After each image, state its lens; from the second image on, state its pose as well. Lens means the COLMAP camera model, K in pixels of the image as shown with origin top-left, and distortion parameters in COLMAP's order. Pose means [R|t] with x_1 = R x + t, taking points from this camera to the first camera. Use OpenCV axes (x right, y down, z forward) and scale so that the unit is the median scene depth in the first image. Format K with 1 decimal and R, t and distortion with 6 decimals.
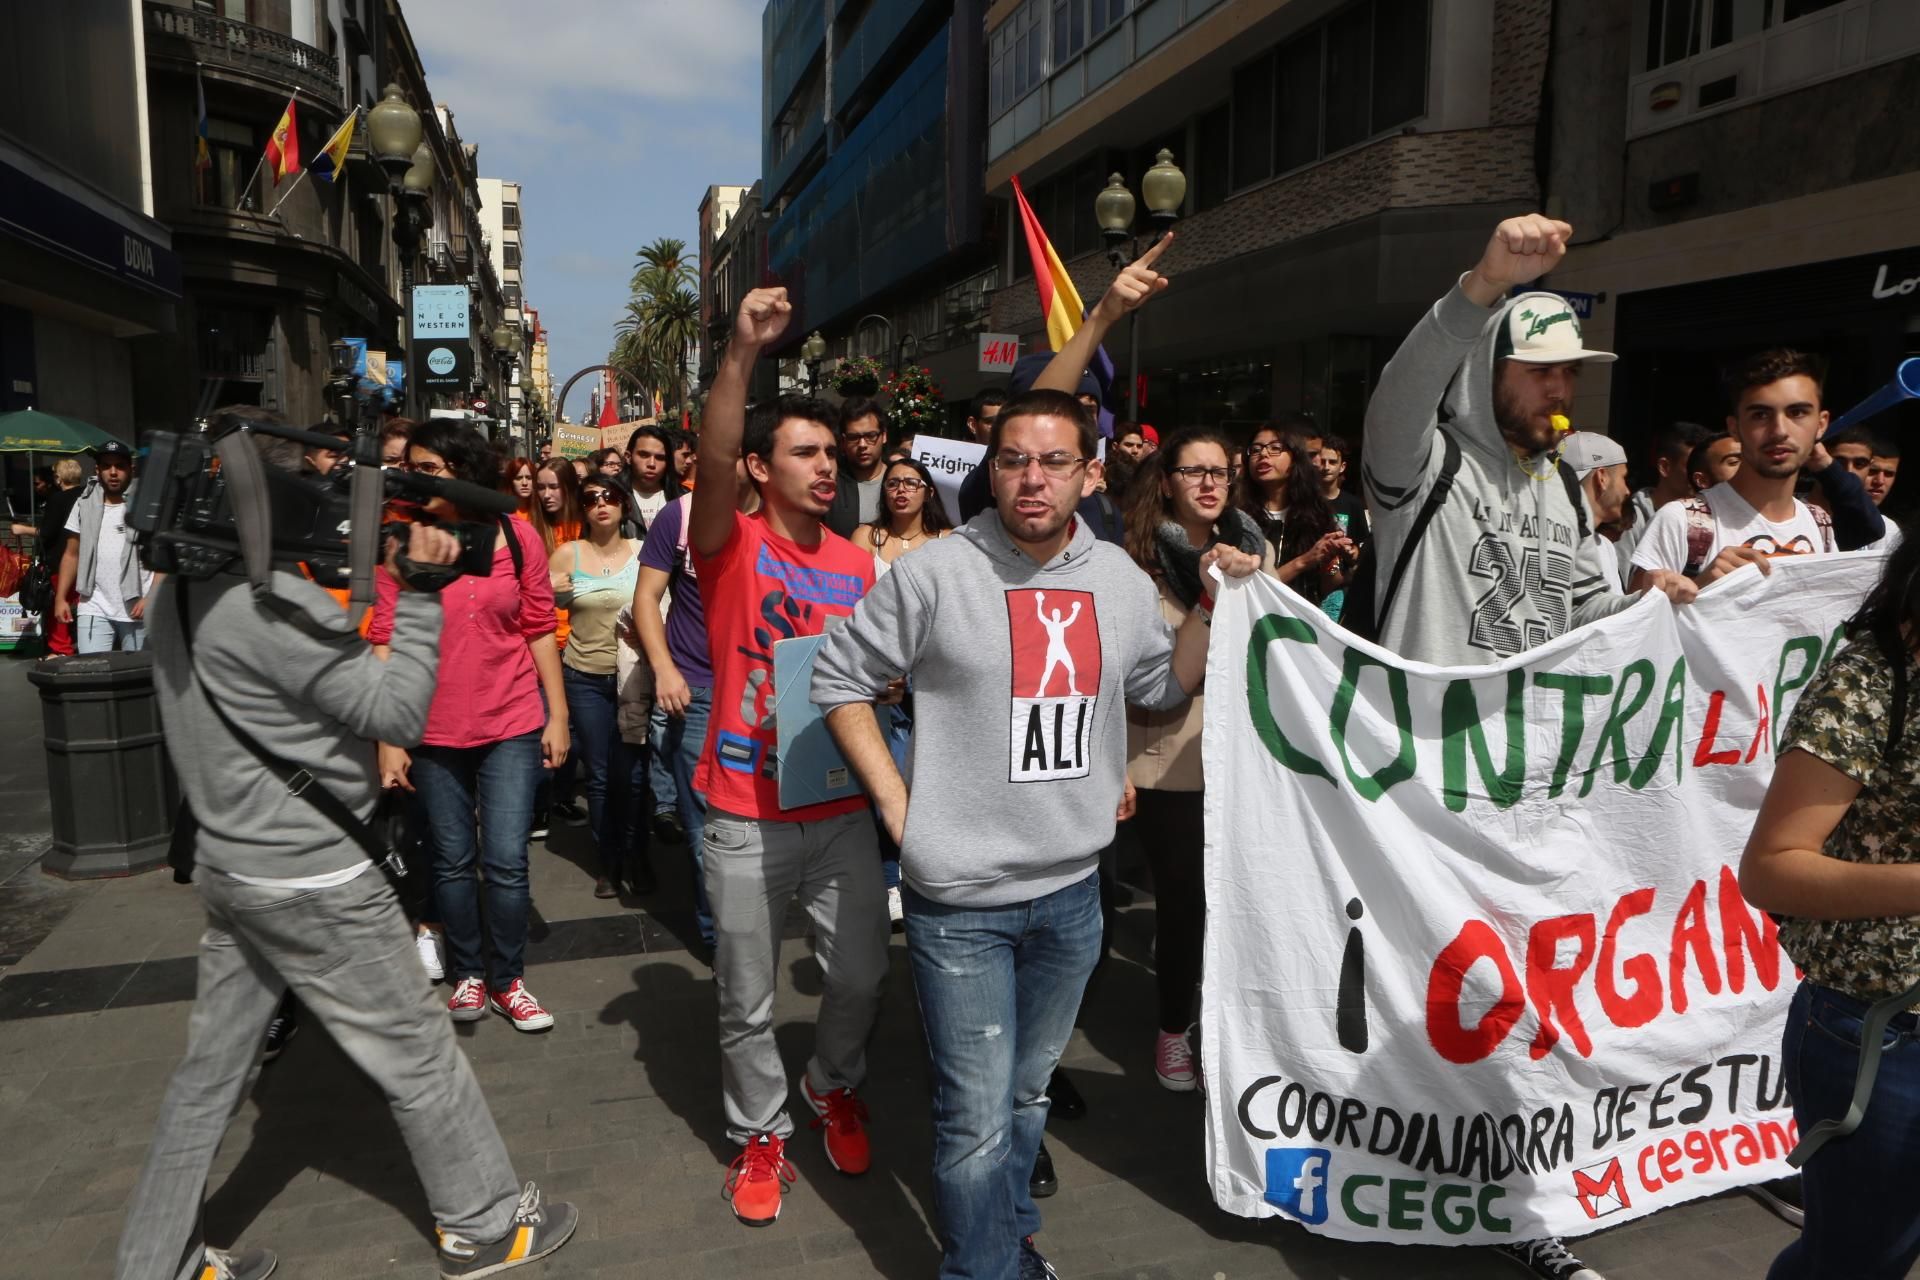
lens RADIAL K [[1331.9, 0, 967.2], [0, 1331.9, 650.1], [0, 0, 1]] dist [-0.097554, 0.072017]
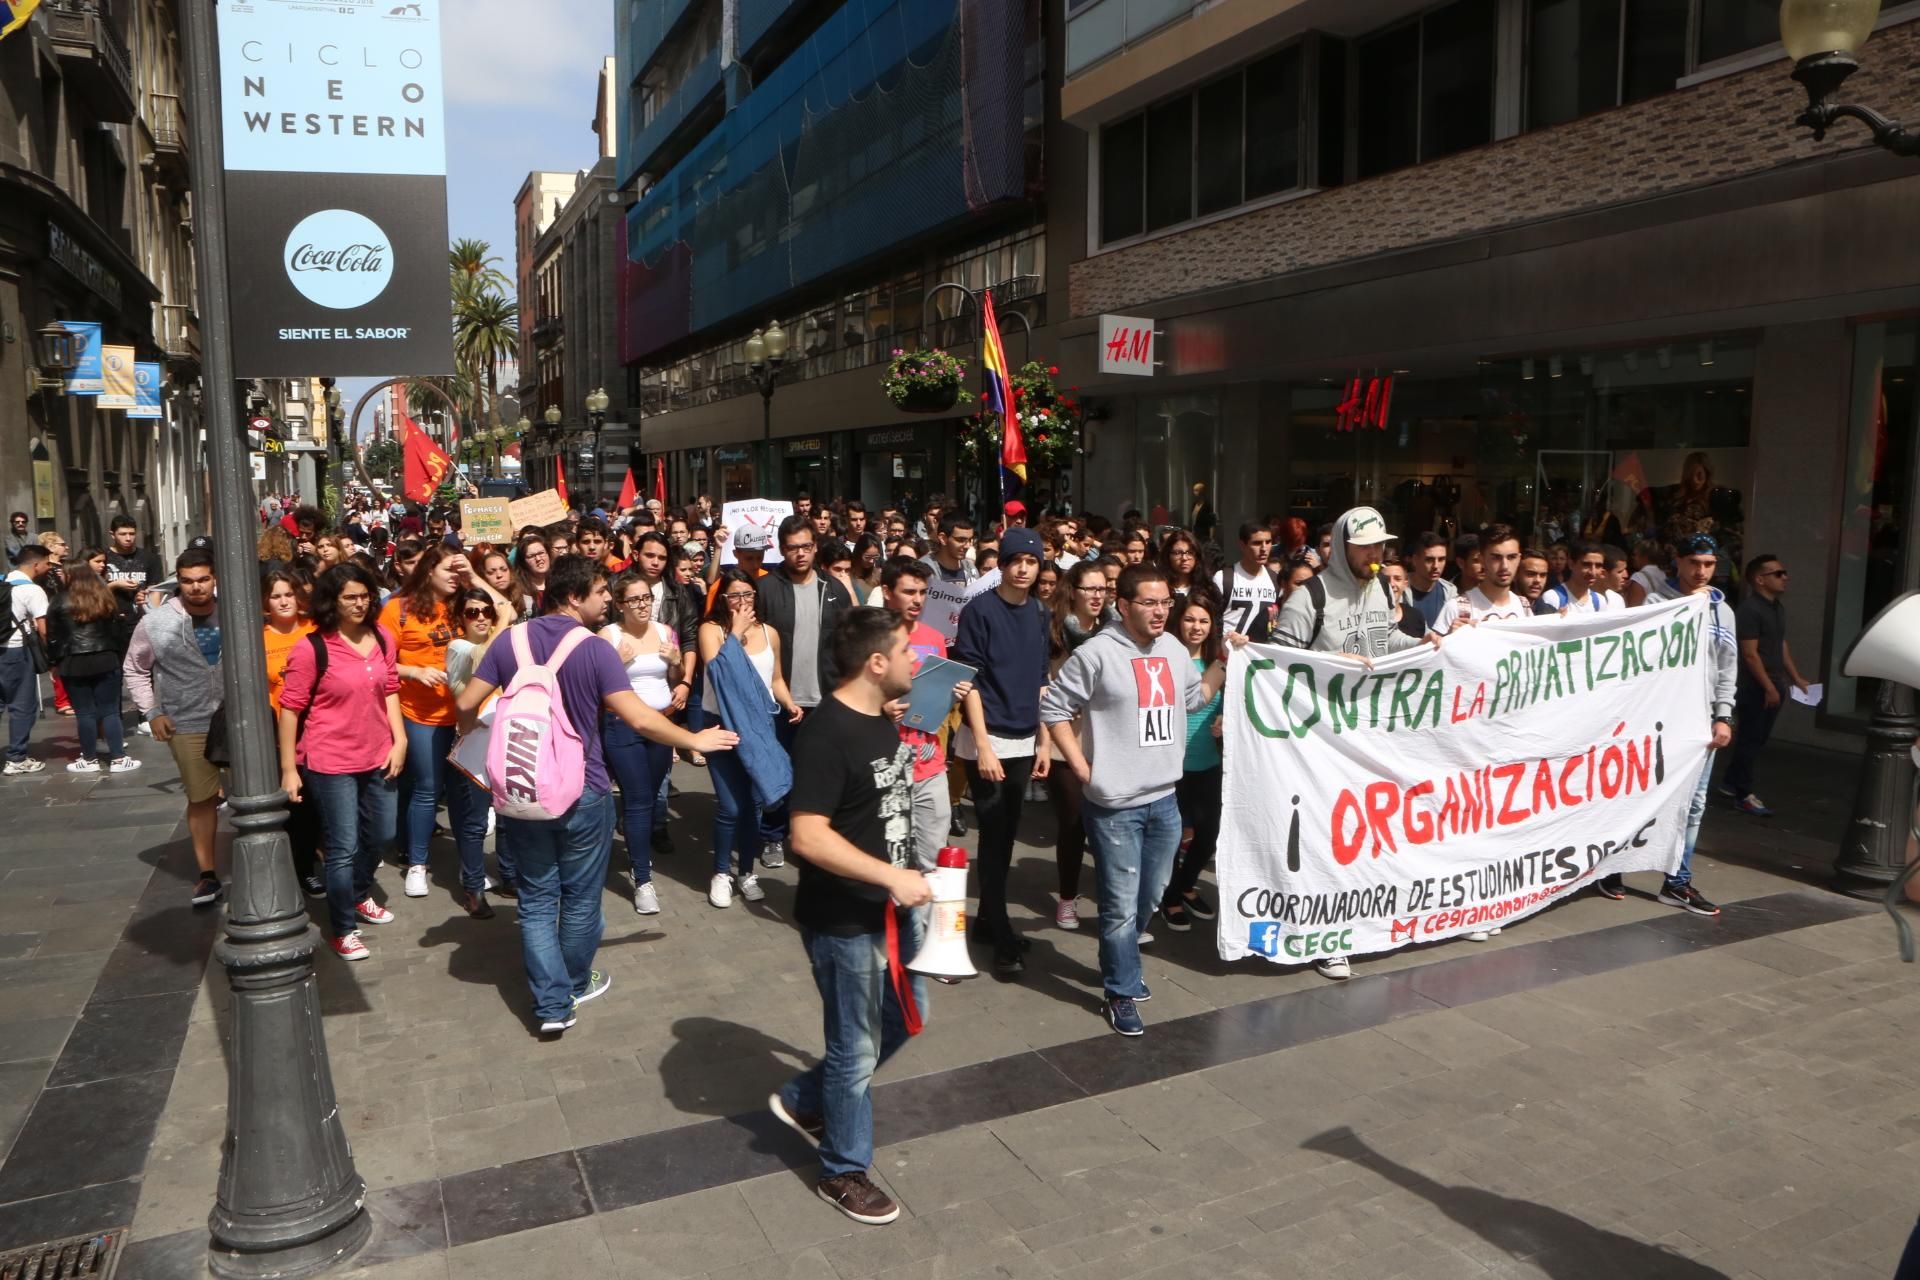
lens RADIAL K [[1331.9, 0, 967.2], [0, 1331.9, 650.1], [0, 0, 1]] dist [-0.097554, 0.072017]
pose [[0.988739, -0.026501, 0.147282, -0.125605], [0.028213, 0.999556, -0.009546, -0.054028], [-0.146964, 0.013593, 0.989048, 0.286590]]
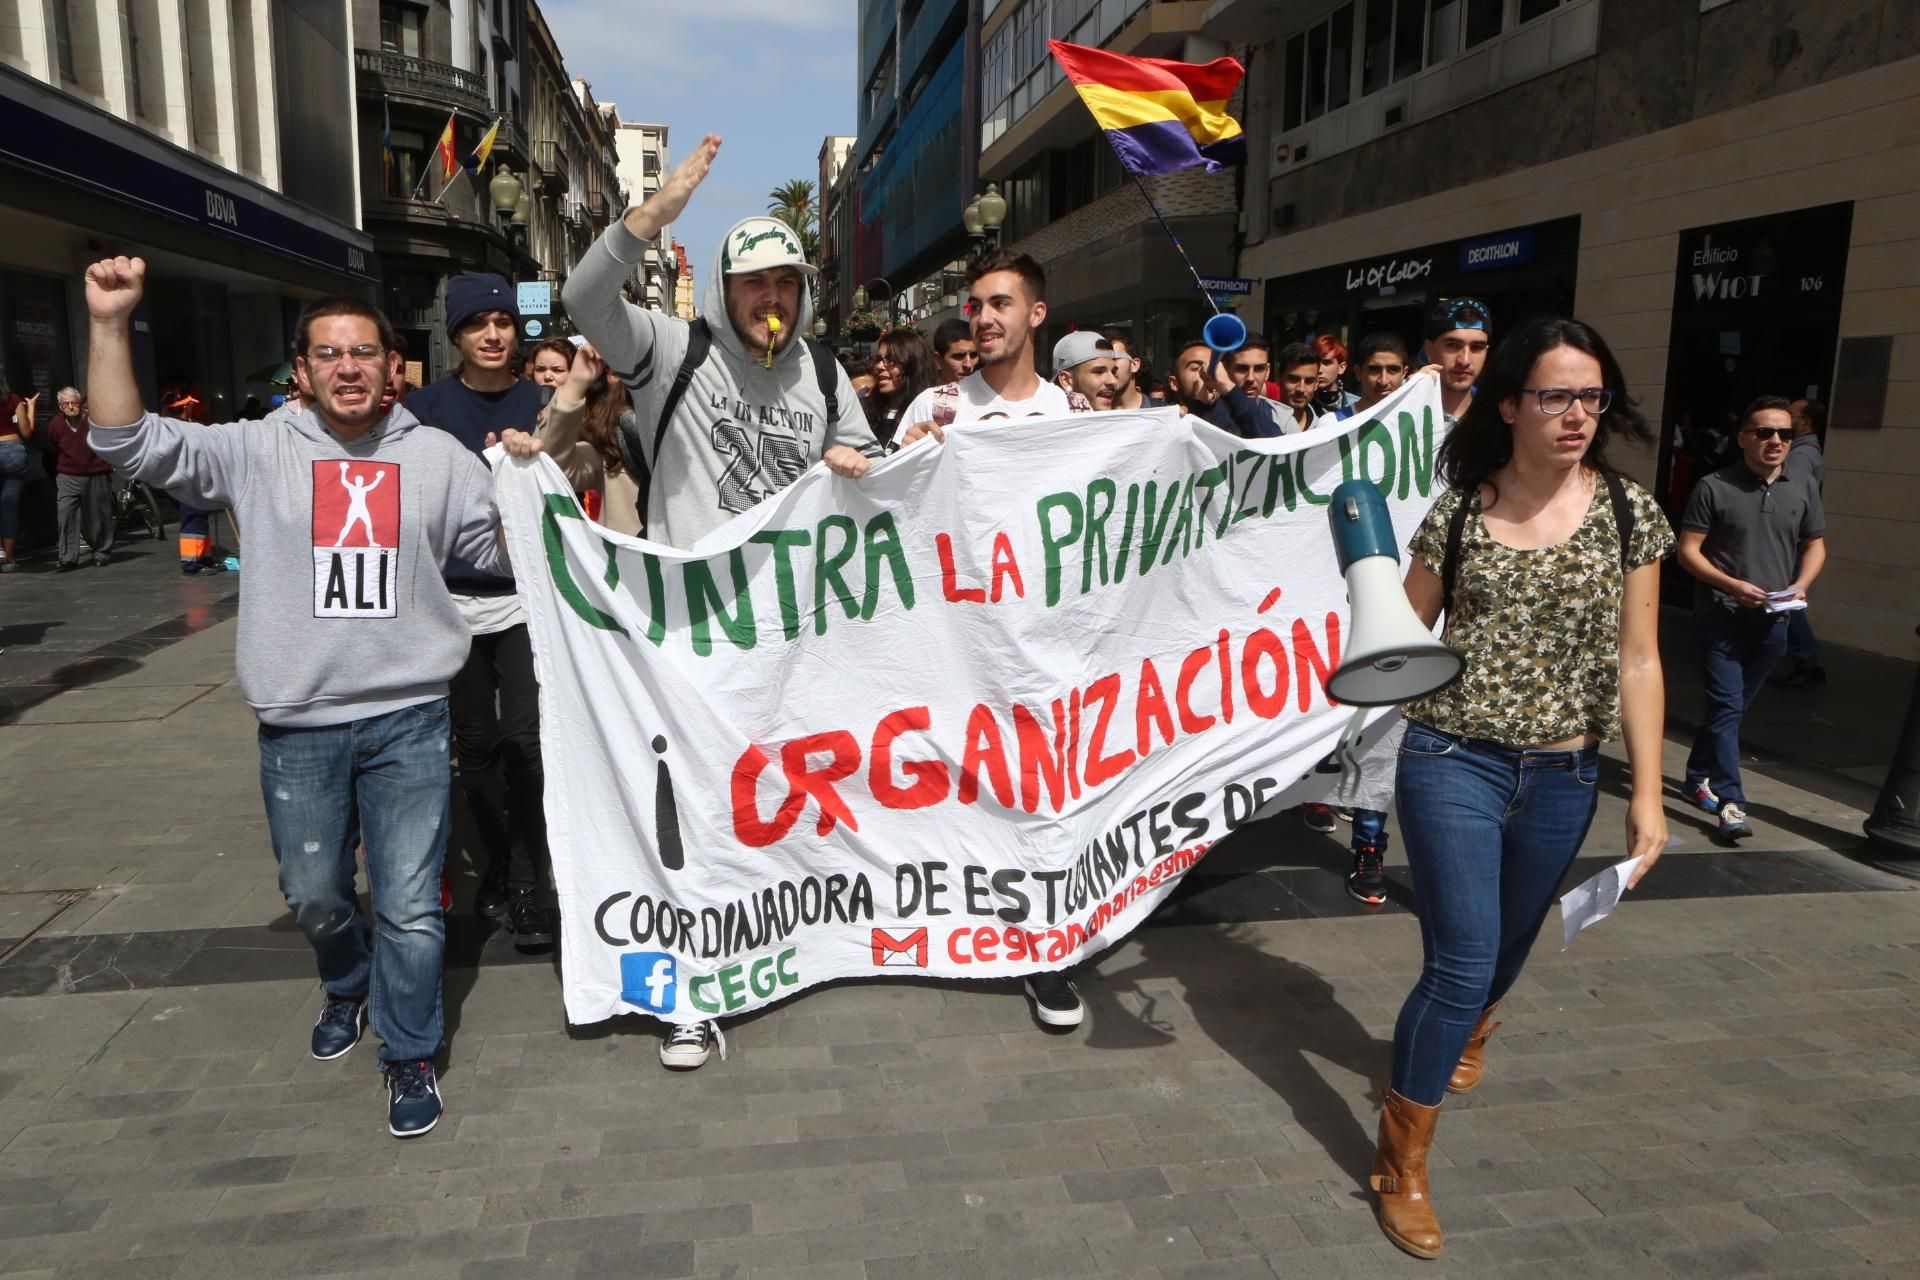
lens RADIAL K [[1331.9, 0, 967.2], [0, 1331.9, 650.1], [0, 0, 1]] dist [-0.097554, 0.072017]
pose [[0.993952, 0.023128, -0.107352, 0.128249], [-0.017740, 0.998547, 0.050874, 0.035510], [0.108373, -0.048662, 0.992919, -0.236417]]
